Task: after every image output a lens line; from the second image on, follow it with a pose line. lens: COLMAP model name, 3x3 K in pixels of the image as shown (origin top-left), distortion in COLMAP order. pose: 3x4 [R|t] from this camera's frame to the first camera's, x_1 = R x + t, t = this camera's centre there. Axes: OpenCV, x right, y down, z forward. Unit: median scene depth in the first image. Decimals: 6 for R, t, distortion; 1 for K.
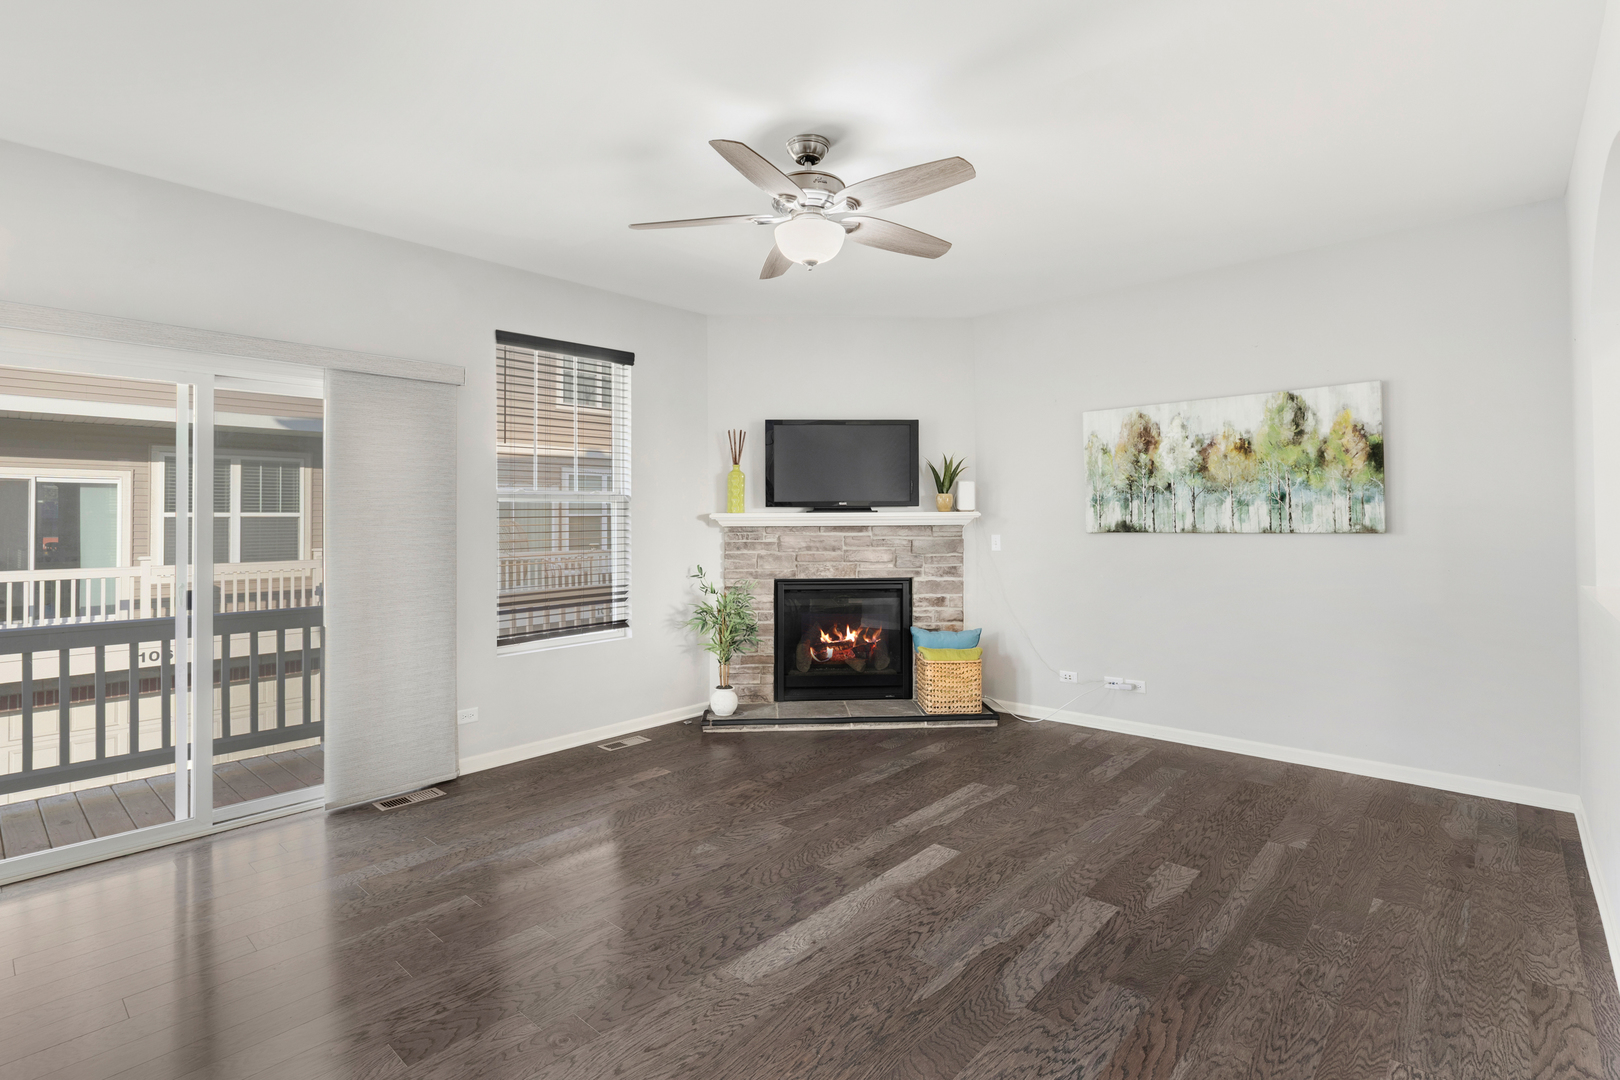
lens RADIAL K [[783.4, 0, 815.3], [0, 783.4, 518.6], [0, 0, 1]] dist [-0.001358, 0.000416]
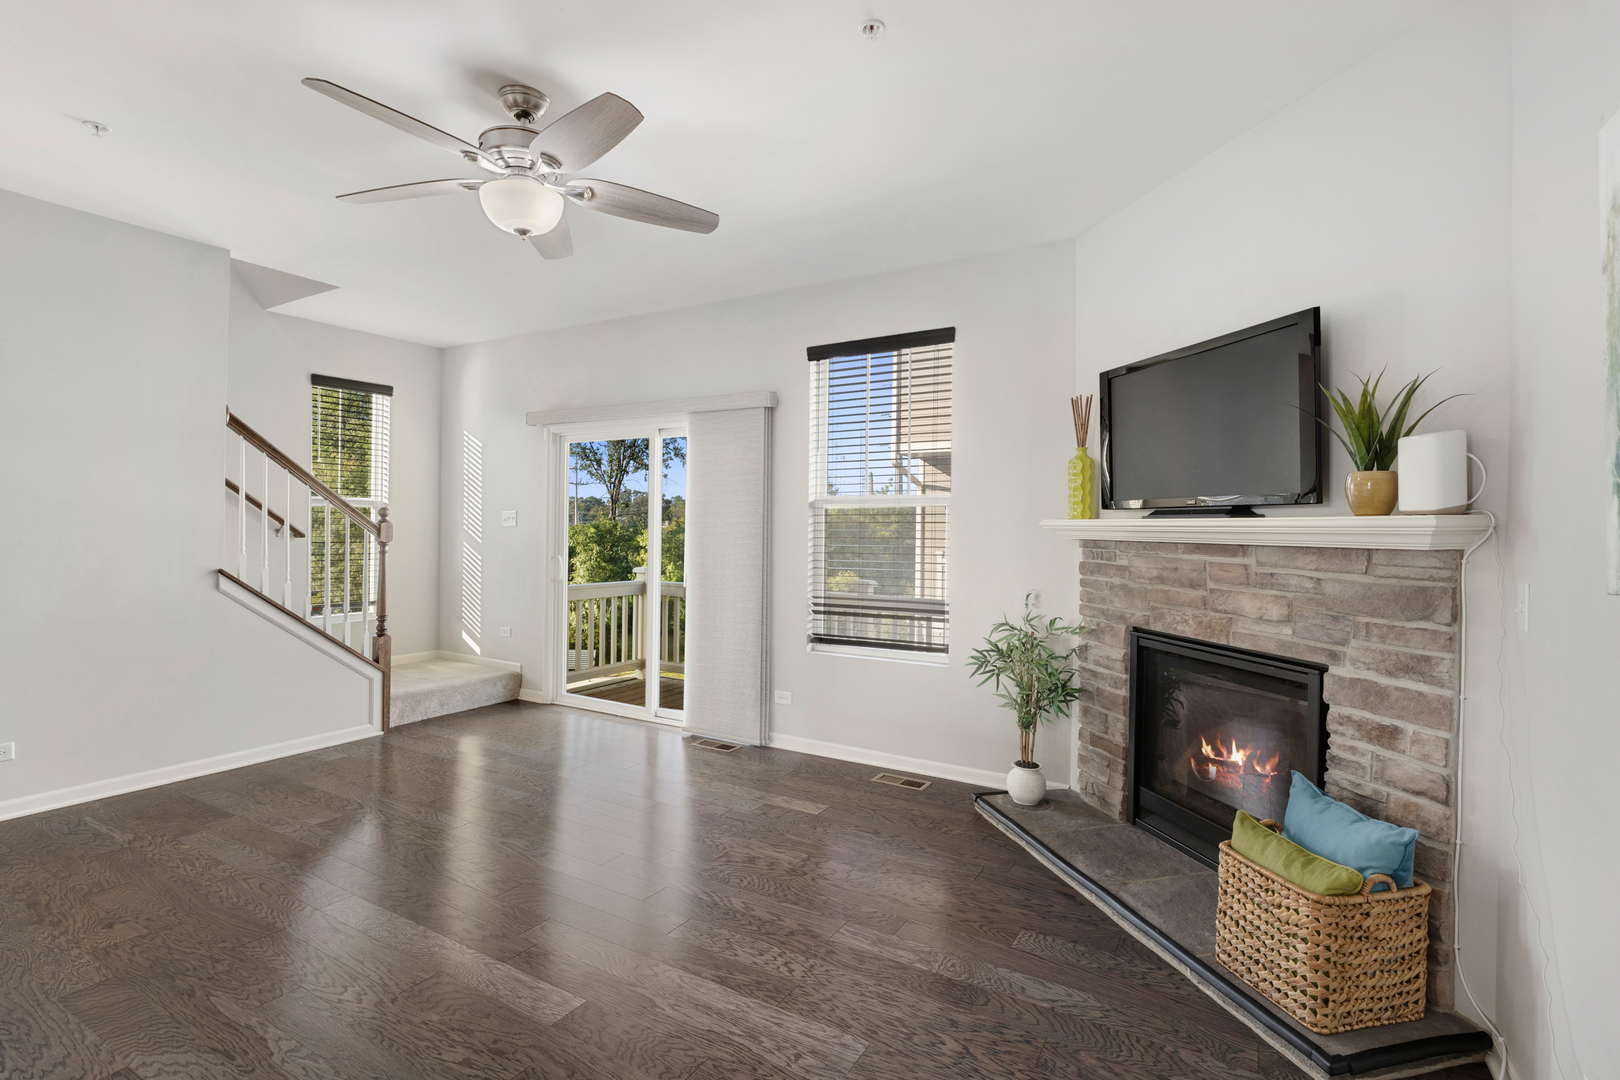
lens RADIAL K [[783.4, 0, 815.3], [0, 783.4, 518.6], [0, 0, 1]] dist [-0.001358, 0.000416]
pose [[0.183392, -0.000109, -0.983040, 0.516582], [-0.013810, 0.999901, -0.002688, -0.002603], [0.982943, 0.014068, 0.183373, 0.641385]]
